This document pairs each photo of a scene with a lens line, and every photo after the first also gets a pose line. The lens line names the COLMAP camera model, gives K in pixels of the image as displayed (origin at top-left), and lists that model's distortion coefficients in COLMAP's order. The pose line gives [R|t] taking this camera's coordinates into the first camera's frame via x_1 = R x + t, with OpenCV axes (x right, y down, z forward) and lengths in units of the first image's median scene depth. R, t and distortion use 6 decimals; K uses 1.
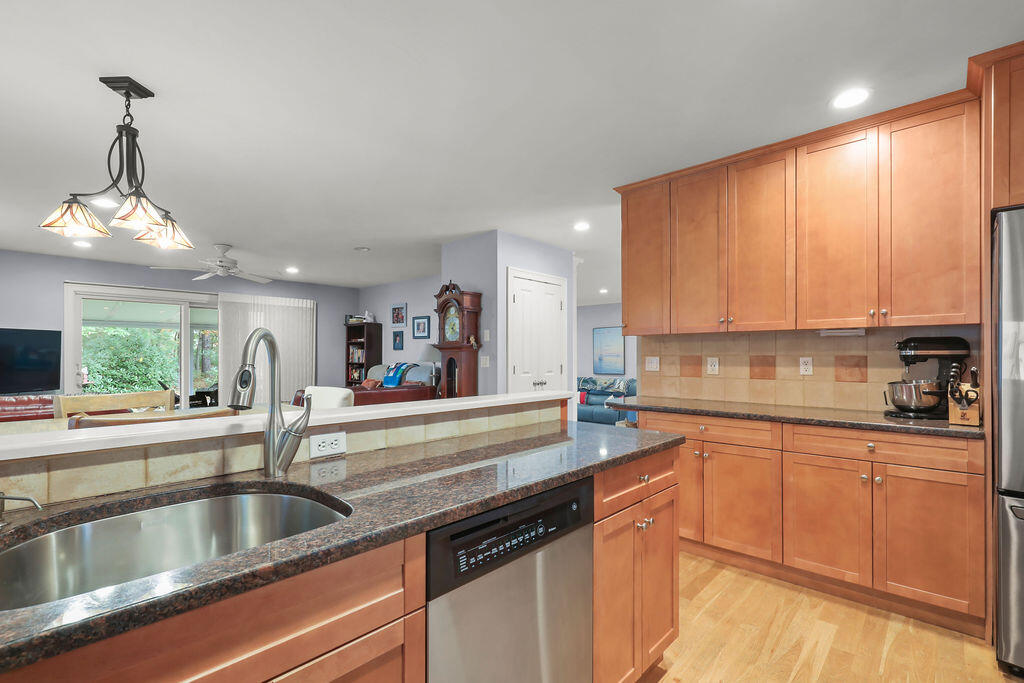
lens RADIAL K [[466.4, 0, 501.7], [0, 466.4, 357.1], [0, 0, 1]] dist [0.002762, -0.001533]
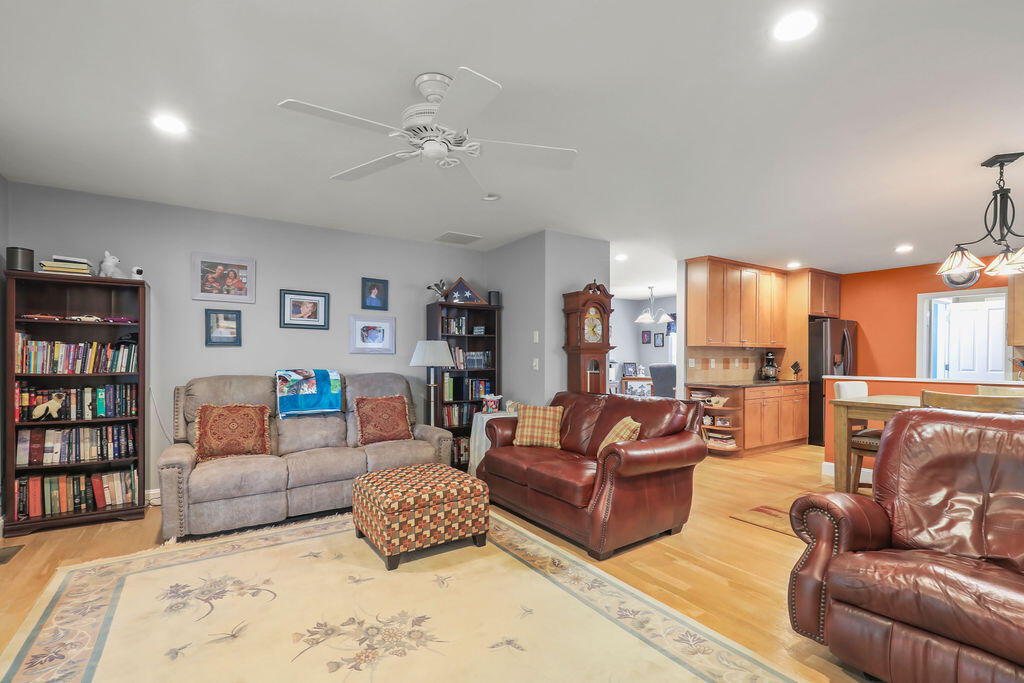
lens RADIAL K [[466.4, 0, 512.9], [0, 466.4, 359.4], [0, 0, 1]] dist [0.002762, -0.001533]
pose [[0.215328, -0.001385, 0.976541, -1.558376], [0.001102, 0.999999, 0.001175, -0.000929], [-0.976541, 0.000823, 0.215329, 1.362166]]
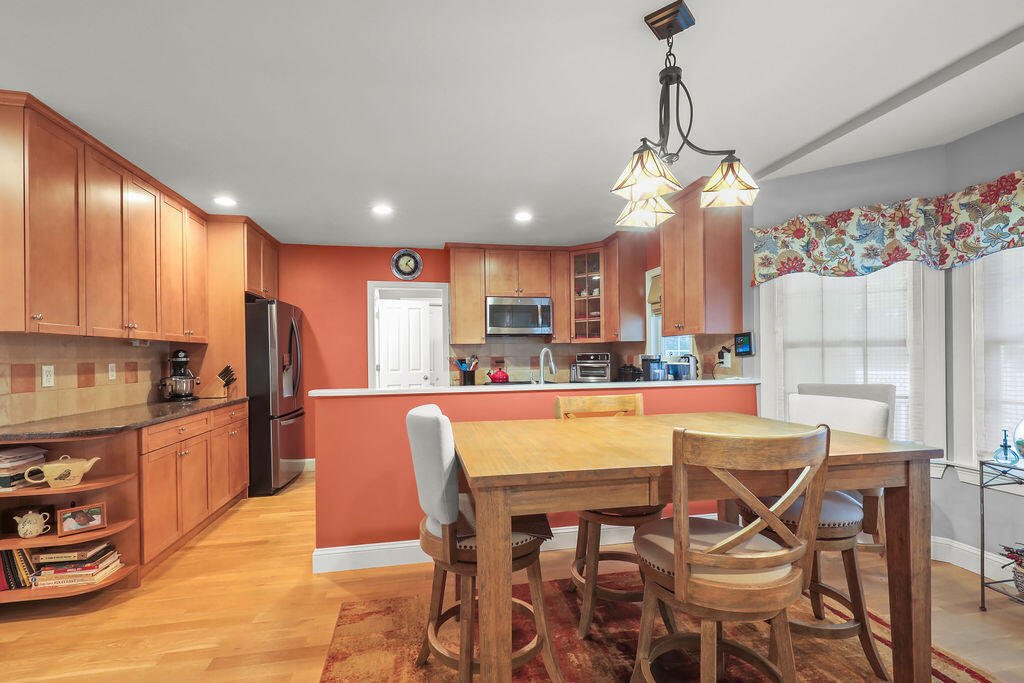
lens RADIAL K [[466.4, 0, 514.9], [0, 466.4, 356.0], [0, 0, 1]] dist [0.002762, -0.001533]
pose [[-0.825428, 0.011883, 0.564382, -0.663763], [0.015984, 0.999870, 0.002324, -0.004943], [-0.564280, 0.010939, -0.825511, 1.189354]]
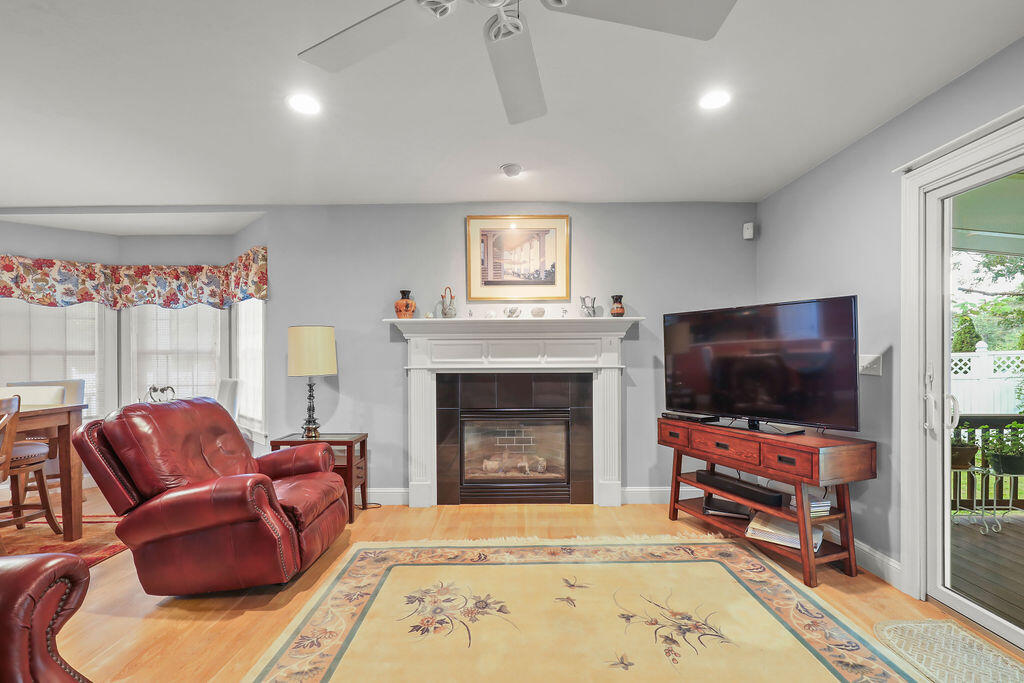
lens RADIAL K [[466.4, 0, 514.3], [0, 466.4, 357.1], [0, 0, 1]] dist [0.002762, -0.001533]
pose [[-0.724375, 0.009607, -0.689340, -0.721855], [0.006027, 0.999953, 0.007602, -0.006455], [0.689380, 0.001352, -0.724399, 1.873251]]
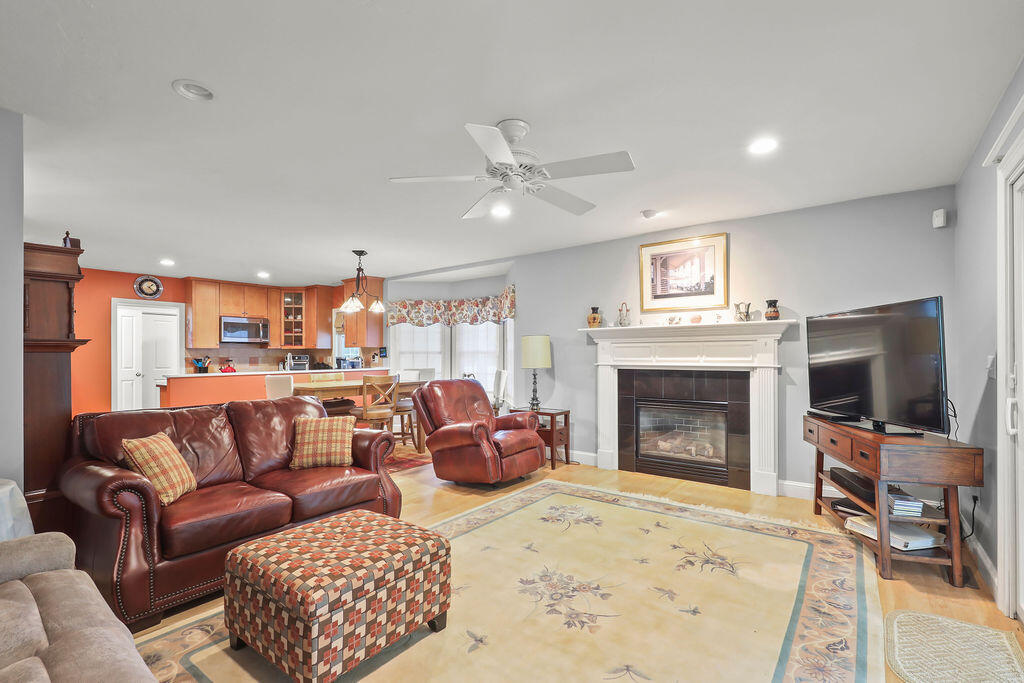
lens RADIAL K [[466.4, 0, 509.9], [0, 466.4, 349.9], [0, 0, 1]] dist [0.002762, -0.001533]
pose [[-0.994361, 0.004972, -0.105929, -0.867637], [0.005810, 0.999954, -0.007599, -0.010358], [0.105886, -0.008171, -0.994345, 2.355904]]
